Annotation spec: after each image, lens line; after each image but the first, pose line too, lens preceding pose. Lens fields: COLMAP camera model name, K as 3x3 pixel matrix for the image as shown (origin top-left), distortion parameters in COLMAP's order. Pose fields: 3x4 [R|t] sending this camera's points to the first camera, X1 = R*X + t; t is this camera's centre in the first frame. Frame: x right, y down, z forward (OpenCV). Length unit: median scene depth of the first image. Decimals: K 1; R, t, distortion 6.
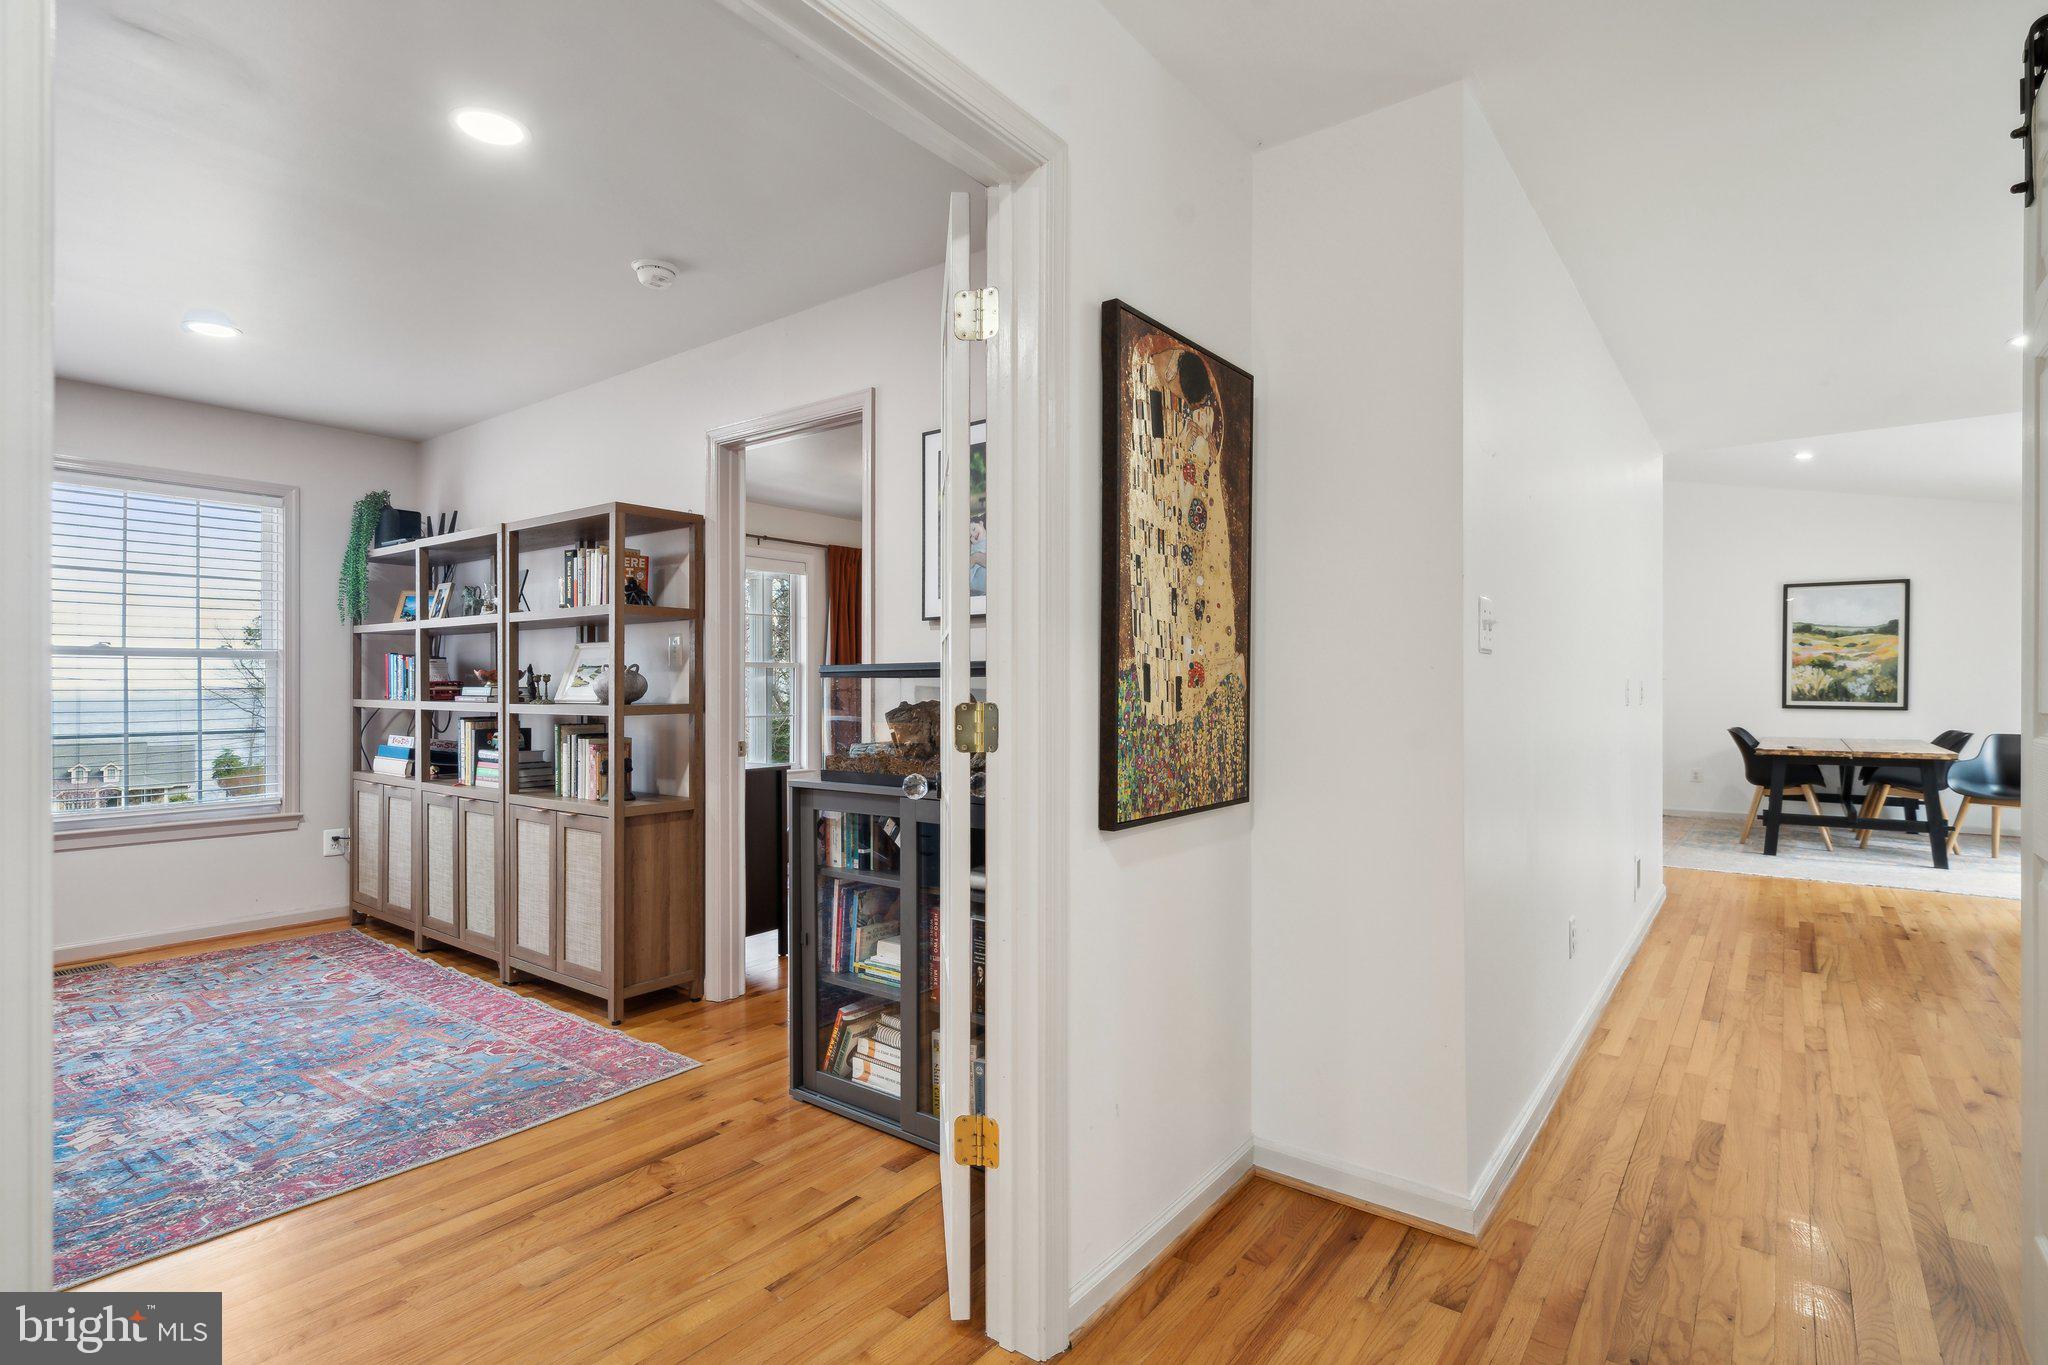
lens RADIAL K [[997.6, 0, 1021.9], [0, 997.6, 690.4], [0, 0, 1]] dist [0.001879, -0.000710]
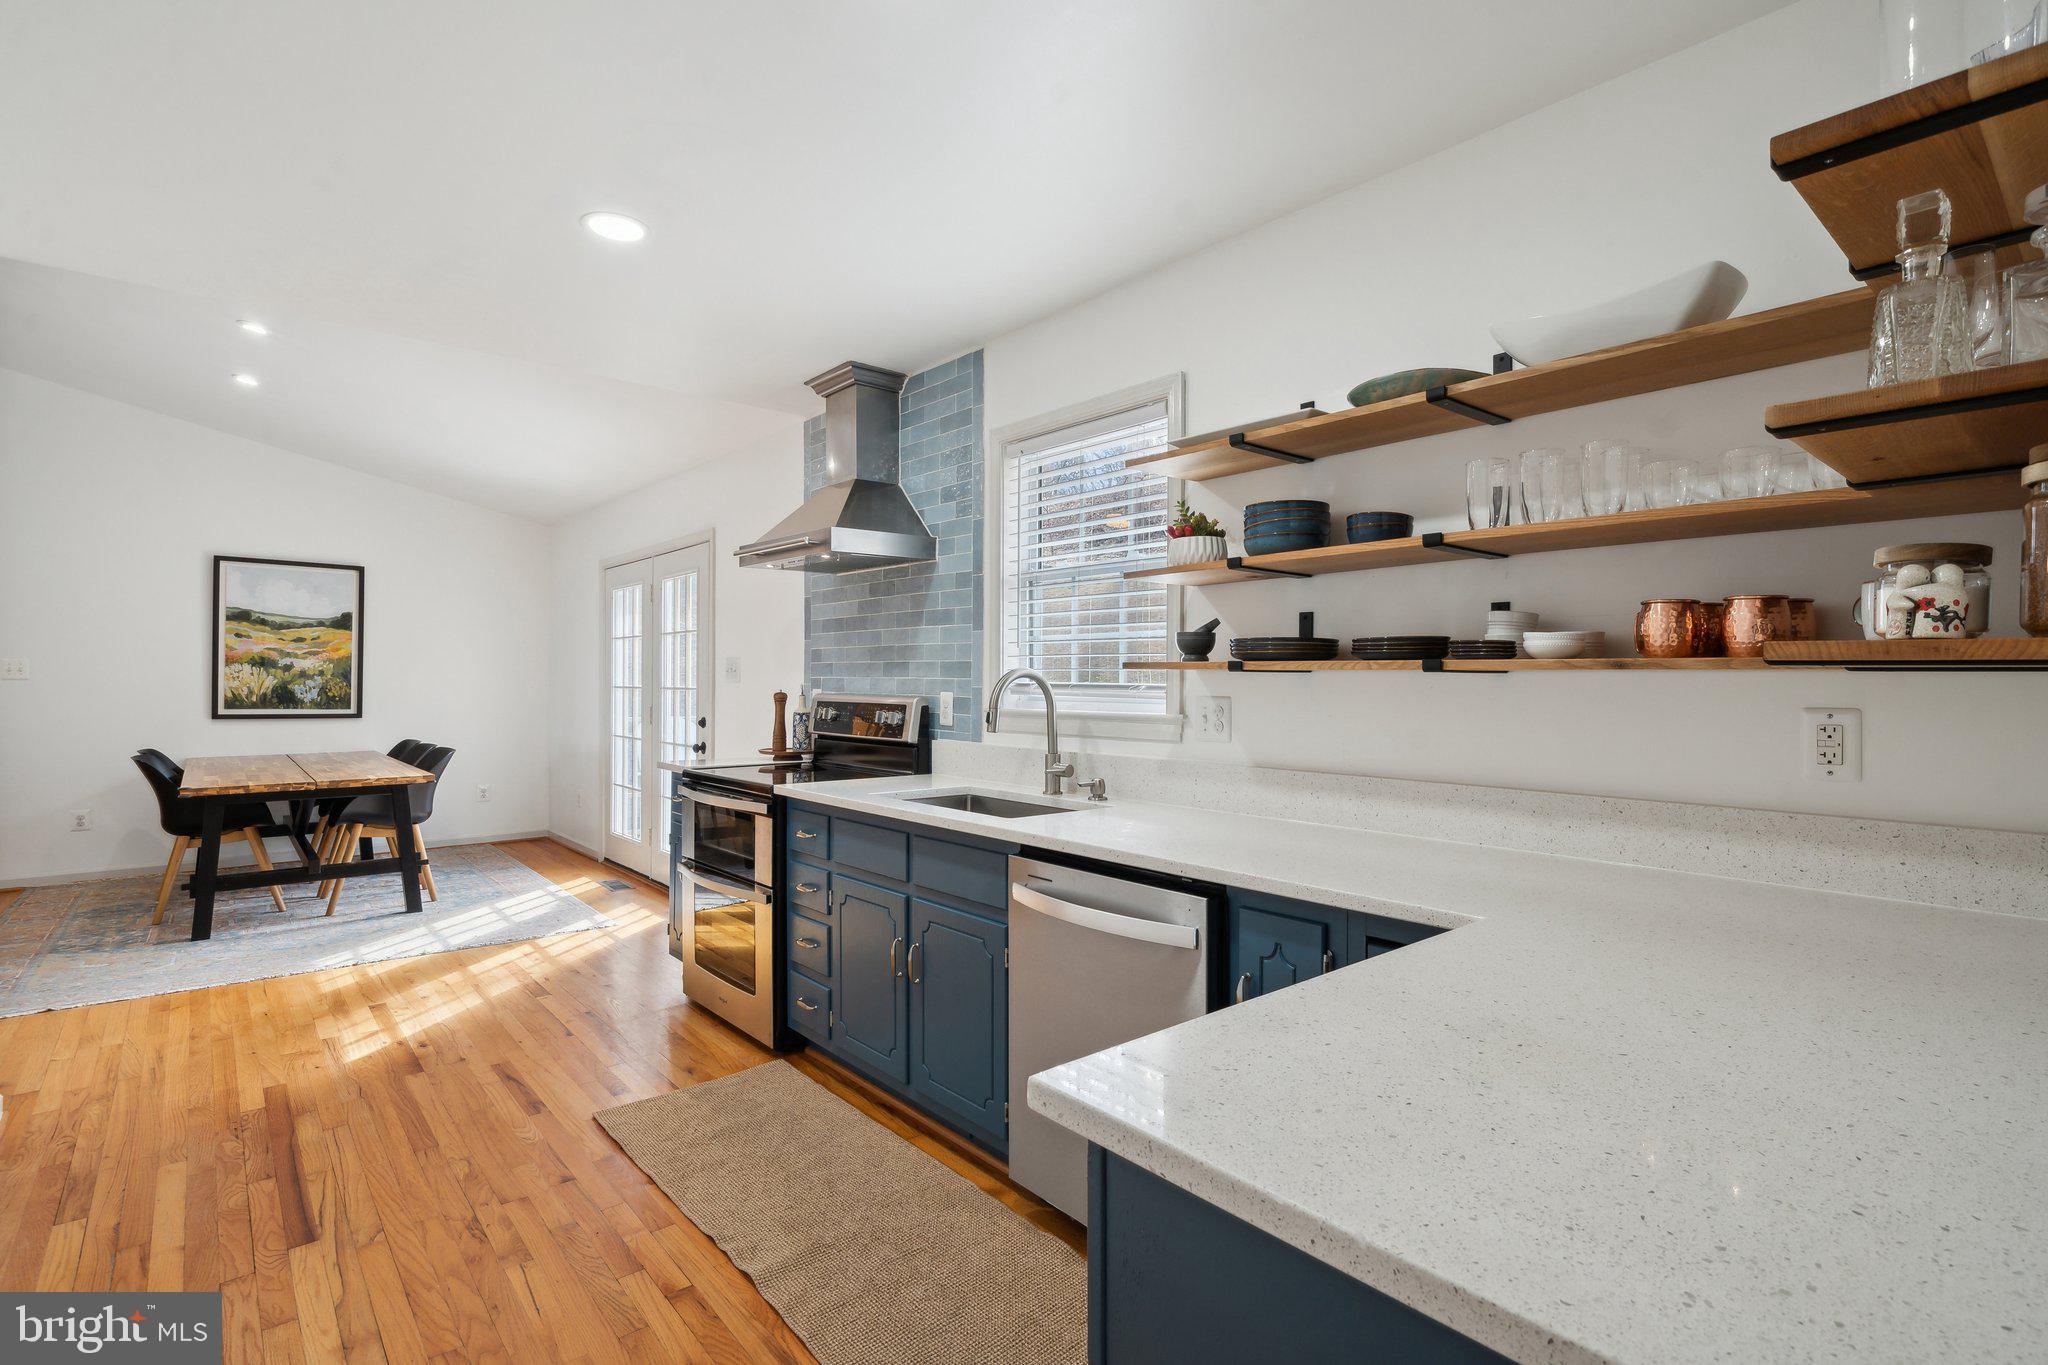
lens RADIAL K [[949.5, 0, 1030.7], [0, 949.5, 687.2], [0, 0, 1]] dist [-0.011380, 0.001240]
pose [[0.190708, -0.005717, 0.981630, 0.189170], [-0.005974, 0.999958, 0.006984, -0.015681], [-0.981629, -0.007196, 0.190665, 0.268508]]
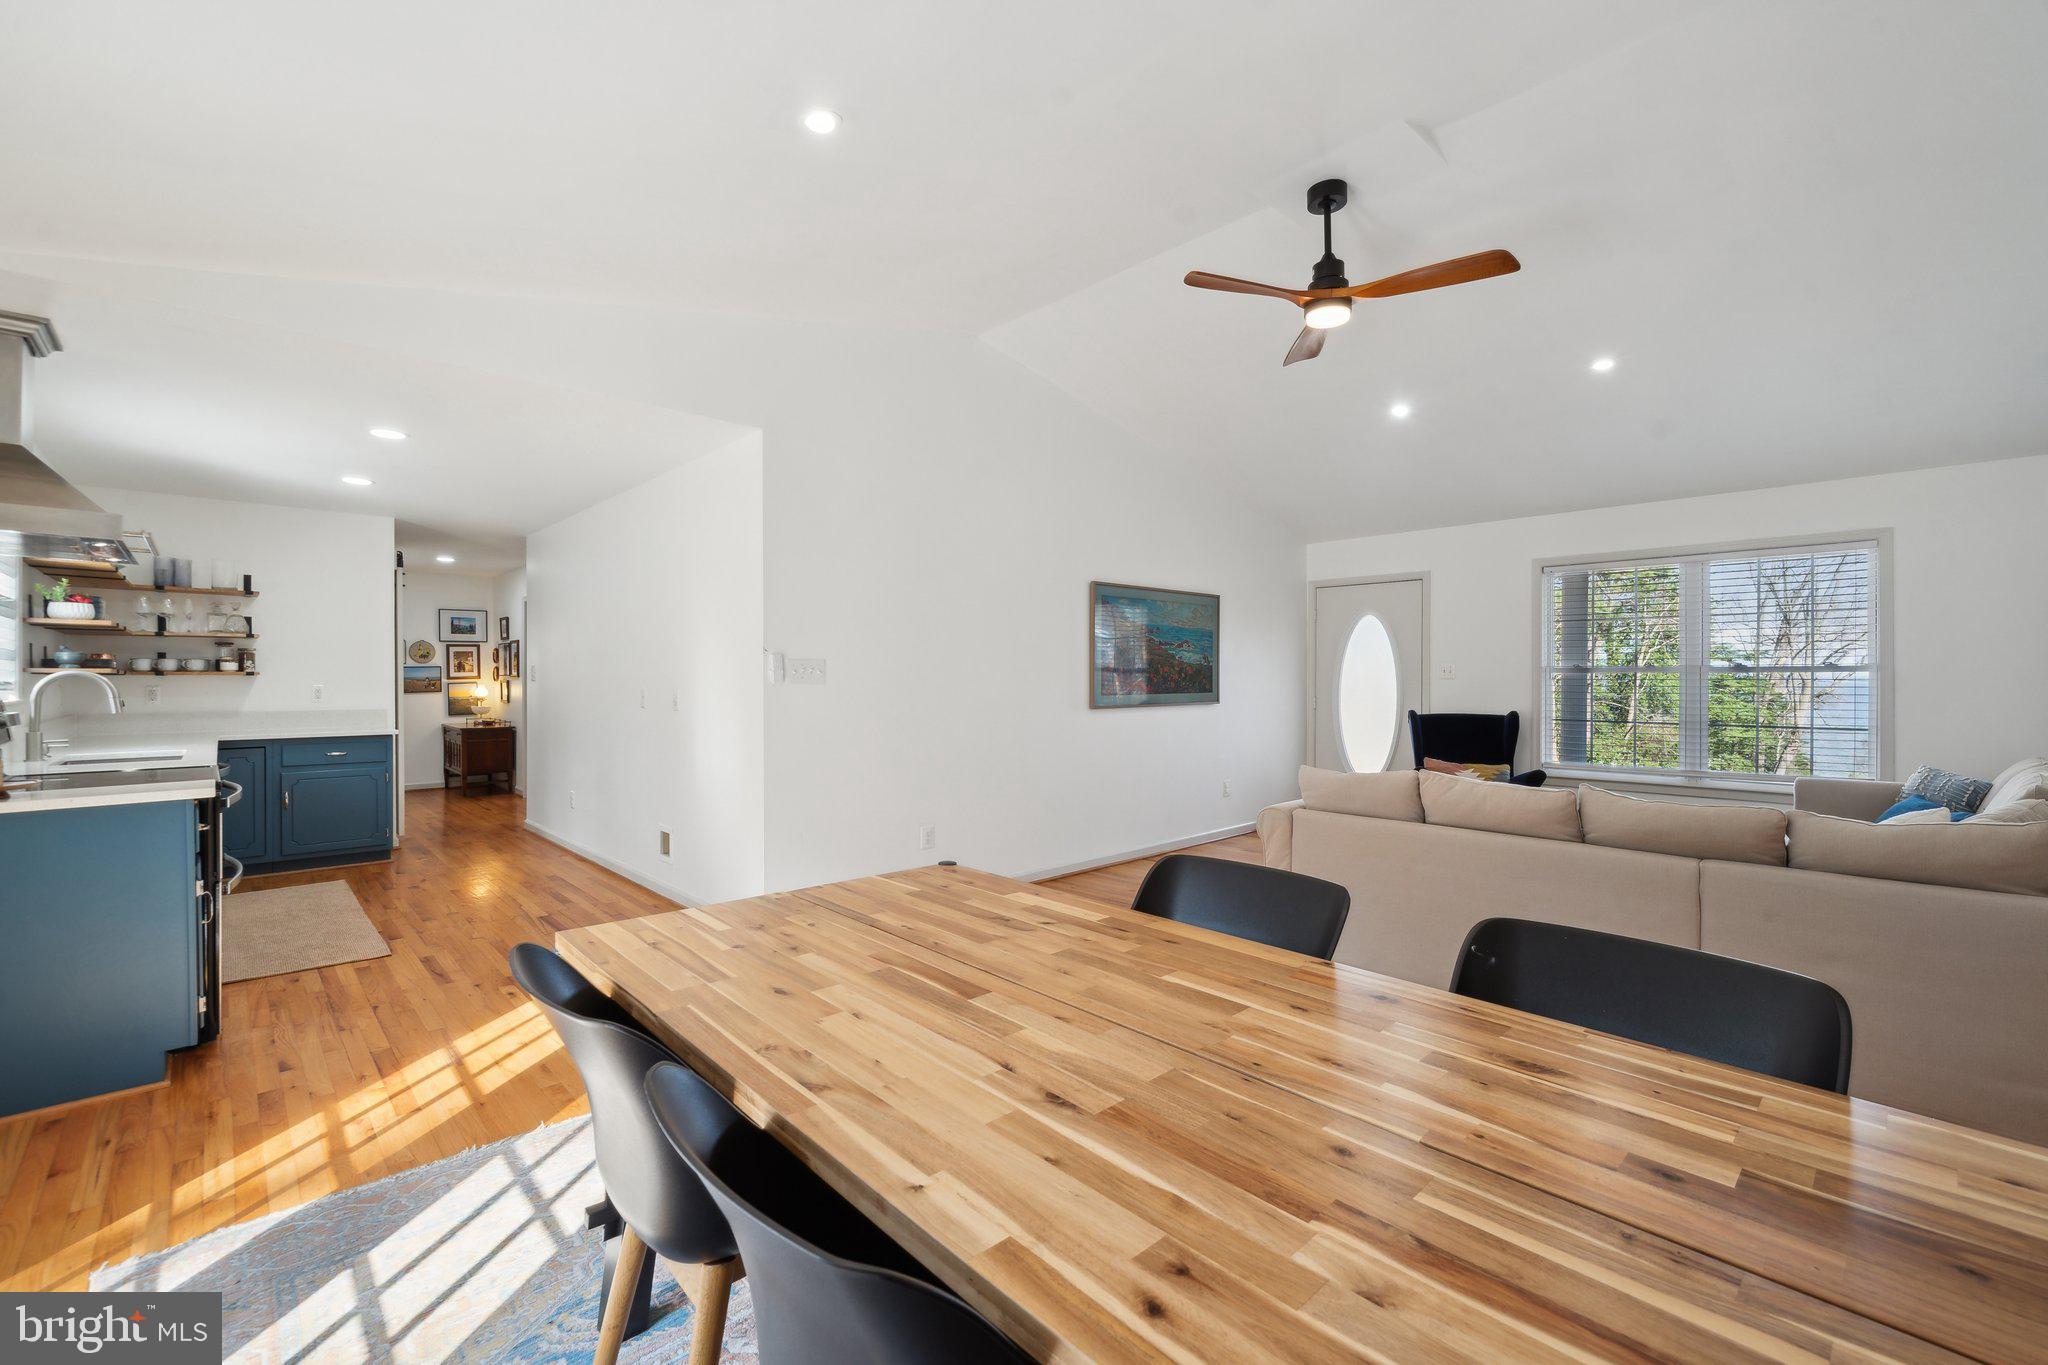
lens RADIAL K [[829.8, 0, 1014.2], [0, 829.8, 684.9], [0, 0, 1]] dist [-0.000166, 0.000220]
pose [[-0.149890, 0.009120, -0.988661, 0.938711], [-0.001052, 0.999955, 0.009384, -0.017185], [0.988702, 0.002447, -0.149874, 0.939049]]
